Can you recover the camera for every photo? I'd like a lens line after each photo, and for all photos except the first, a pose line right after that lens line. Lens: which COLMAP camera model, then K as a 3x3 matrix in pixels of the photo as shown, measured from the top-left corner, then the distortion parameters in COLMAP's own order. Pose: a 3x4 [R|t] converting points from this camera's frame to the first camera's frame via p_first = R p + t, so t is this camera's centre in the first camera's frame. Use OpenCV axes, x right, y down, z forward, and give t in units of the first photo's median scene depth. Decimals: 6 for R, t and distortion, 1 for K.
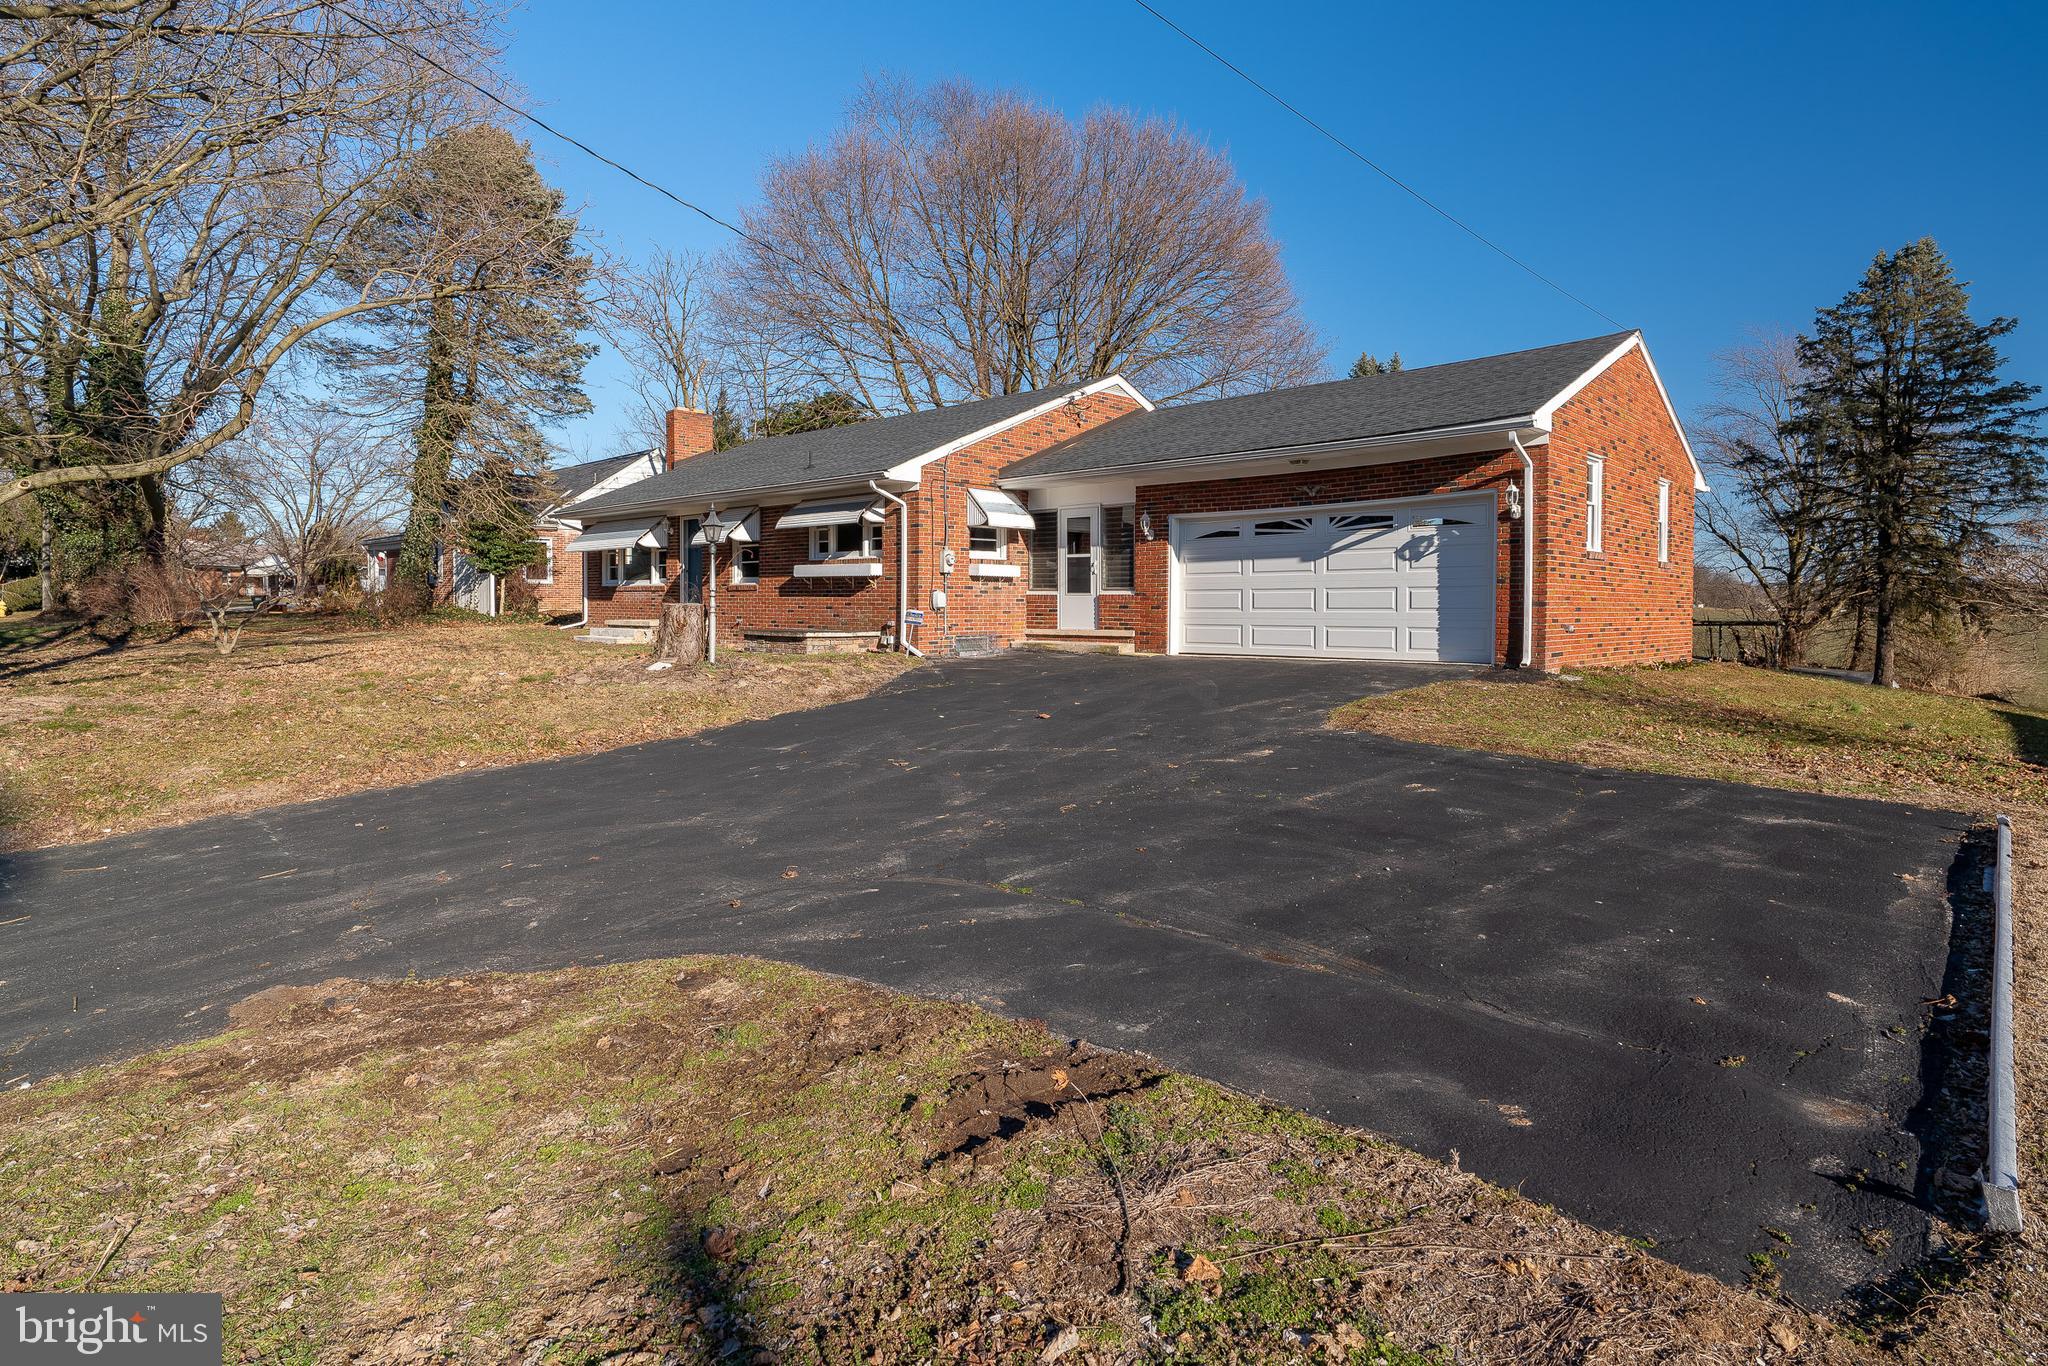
lens RADIAL K [[1019.6, 0, 1051.9], [0, 1019.6, 599.1], [0, 0, 1]] dist [-0.005717, 0.000150]
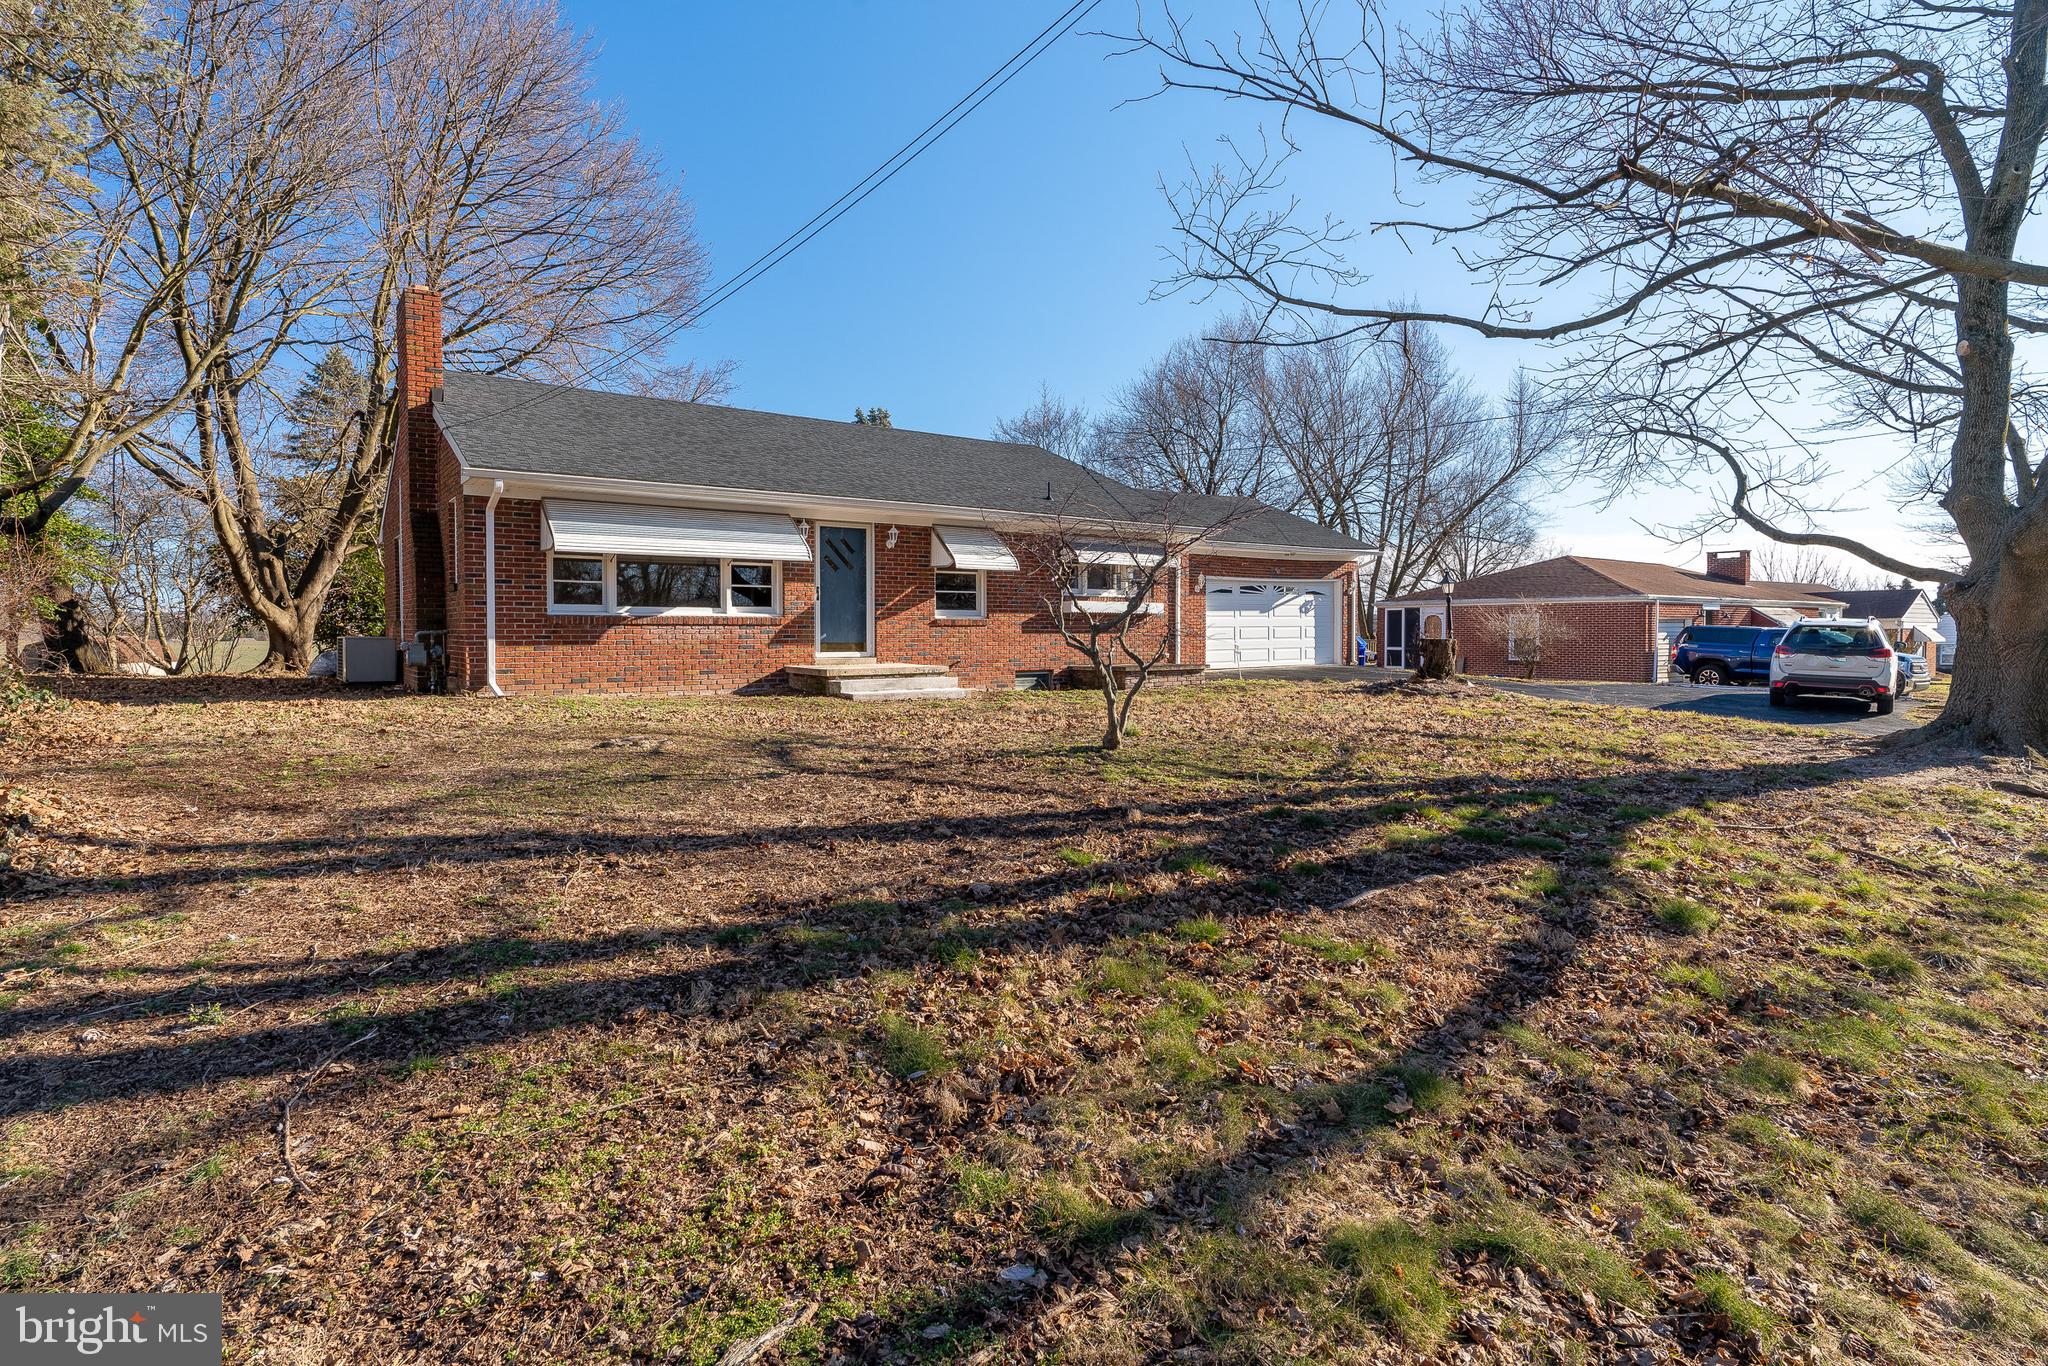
lens RADIAL K [[1047.7, 0, 1022.6], [0, 1047.7, 678.9], [0, 0, 1]] dist [-0.002217, 0.001460]
pose [[0.210126, -0.047433, 0.976523, -1.360684], [0.001453, 0.998836, 0.048204, -0.007137], [-0.977673, -0.008710, 0.209951, 0.897239]]
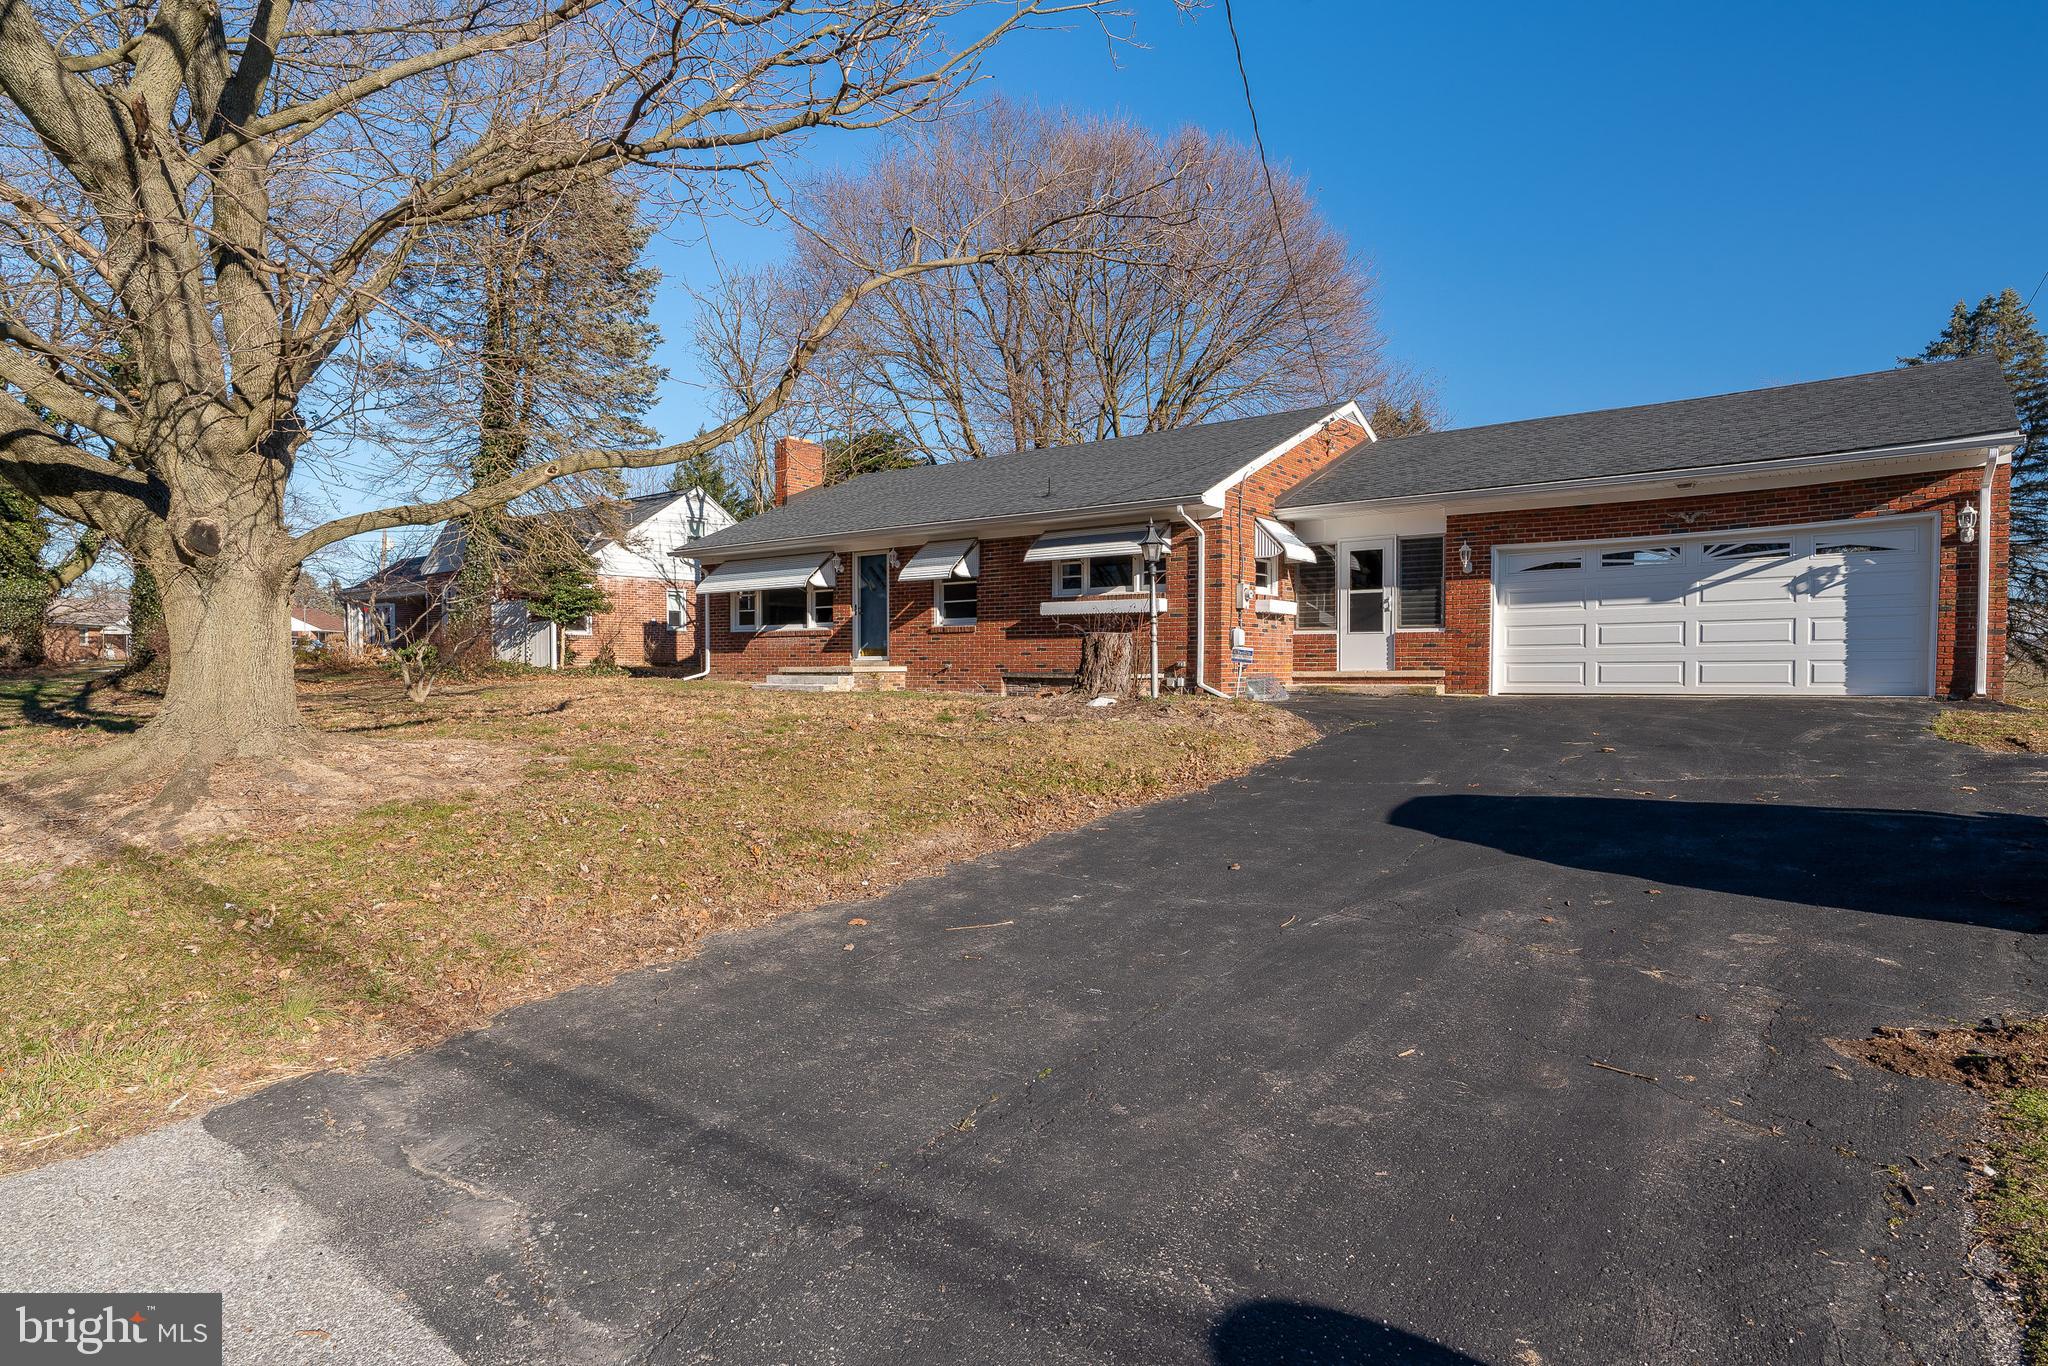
lens RADIAL K [[1047.7, 0, 1024.9], [0, 1047.7, 697.8], [0, 0, 1]] dist [-0.002217, 0.001460]
pose [[0.996069, -0.006209, 0.088367, -0.378527], [0.003396, 0.999484, 0.031951, 0.023536], [-0.088519, -0.031526, 0.995575, 0.072118]]
